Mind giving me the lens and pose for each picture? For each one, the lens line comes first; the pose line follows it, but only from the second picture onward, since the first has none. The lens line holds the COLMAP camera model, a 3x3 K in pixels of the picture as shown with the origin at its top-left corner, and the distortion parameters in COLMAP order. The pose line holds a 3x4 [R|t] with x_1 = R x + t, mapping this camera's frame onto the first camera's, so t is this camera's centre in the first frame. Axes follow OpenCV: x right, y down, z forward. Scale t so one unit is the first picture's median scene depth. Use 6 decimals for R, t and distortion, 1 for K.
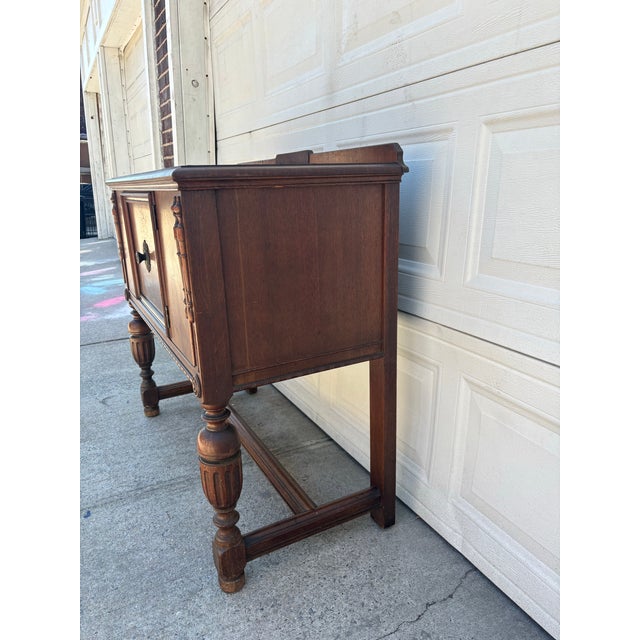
lens RADIAL K [[484.0, 0, 319.7], [0, 484.0, 323.8], [0, 0, 1]] dist [0.036947, -0.041347]
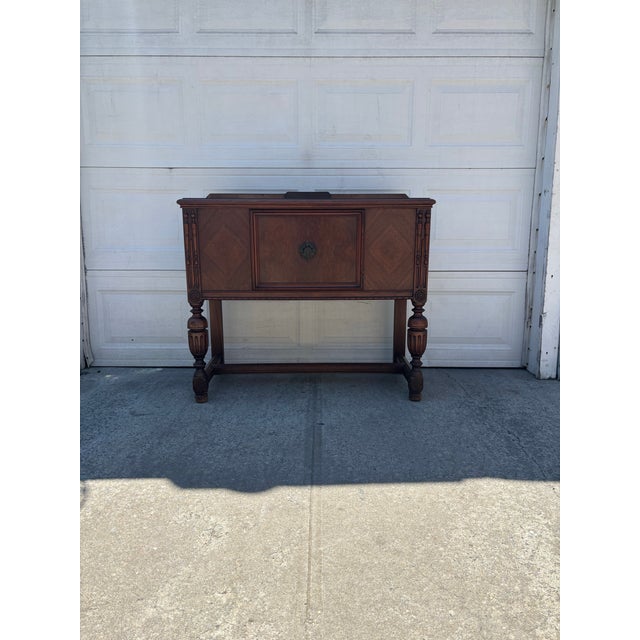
lens RADIAL K [[484.0, 0, 316.7], [0, 484.0, 321.3], [0, 0, 1]] dist [0.036947, -0.041347]
pose [[0.463941, -0.150369, 0.873011, -1.789771], [0.236372, 0.970772, 0.041593, 0.028939], [-0.853749, 0.187059, 0.485924, 0.258008]]
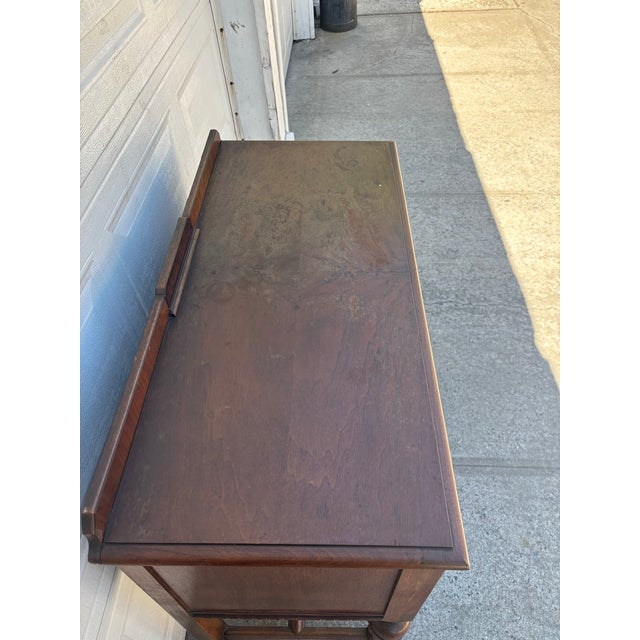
lens RADIAL K [[484.0, 0, 319.0], [0, 484.0, 328.3], [0, 0, 1]] dist [0.036947, -0.041347]
pose [[-0.872383, -0.341251, 0.349994, -0.541082], [0.170998, 0.457712, 0.872502, -0.927104], [-0.457939, 0.821004, -0.340946, 1.360782]]
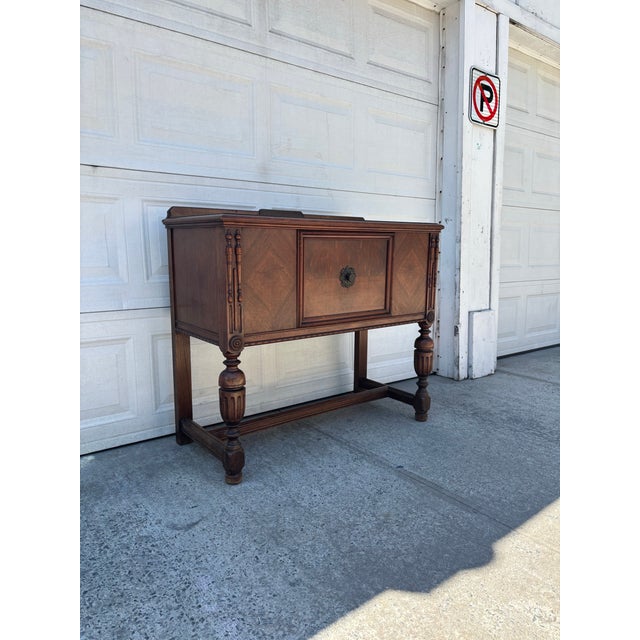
lens RADIAL K [[484.0, 0, 317.7], [0, 484.0, 322.4], [0, 0, 1]] dist [0.036947, -0.041347]
pose [[-0.172330, -0.132811, 0.976045, -1.760990], [0.271328, 0.946138, 0.176647, -0.290383], [-0.946934, 0.295270, -0.127012, 1.327299]]
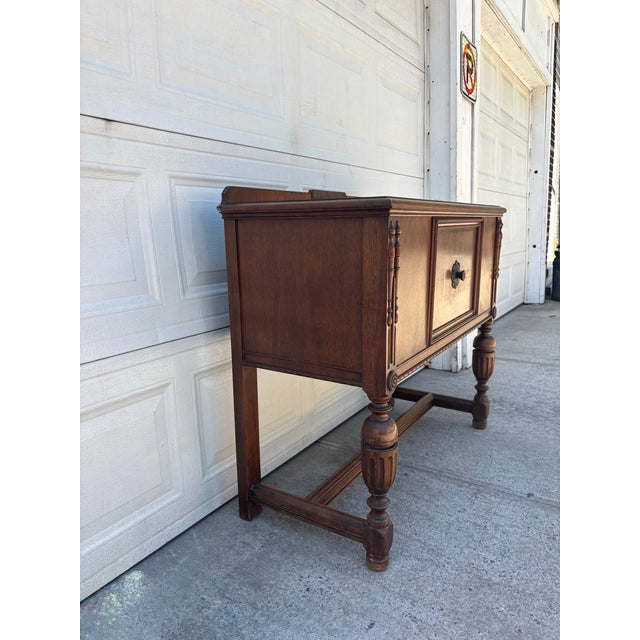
lens RADIAL K [[484.0, 0, 319.4], [0, 484.0, 323.5], [0, 0, 1]] dist [0.036947, -0.041347]
pose [[-0.491278, -0.142972, 0.859188, -1.208841], [0.269449, 0.913101, 0.306012, -0.473975], [-0.828277, 0.381845, -0.410063, 1.803663]]
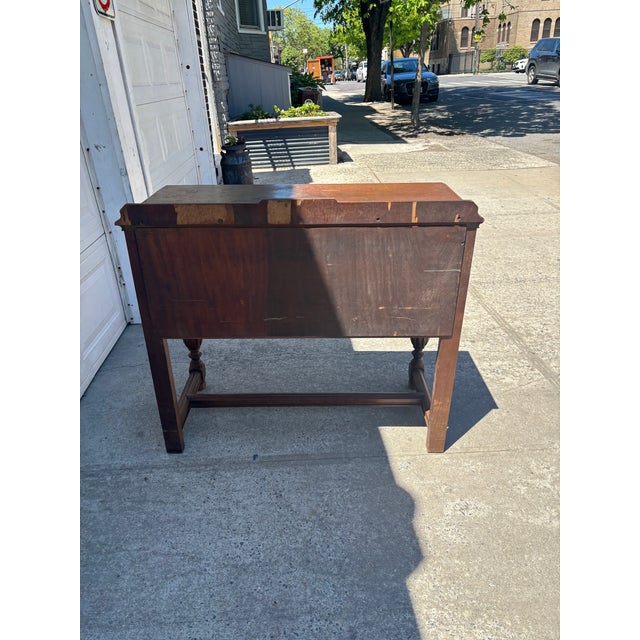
lens RADIAL K [[484.0, 0, 314.6], [0, 484.0, 326.7], [0, 0, 1]] dist [0.036947, -0.041347]
pose [[-0.912567, -0.157502, 0.377378, -1.126765], [0.145357, 0.737642, 0.659360, -0.769509], [-0.382220, 0.656565, -0.650254, 1.651533]]
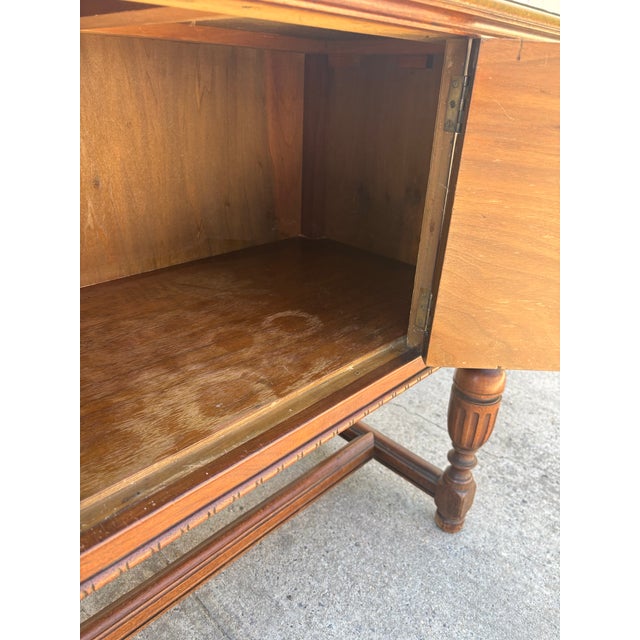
lens RADIAL K [[484.0, 0, 328.0], [0, 484.0, 317.0], [0, 0, 1]] dist [0.036947, -0.041347]
pose [[-0.297020, -0.419132, 0.857967, -0.641267], [0.227324, 0.841645, 0.489855, -0.259395], [-0.927418, 0.340533, -0.154706, 1.044015]]
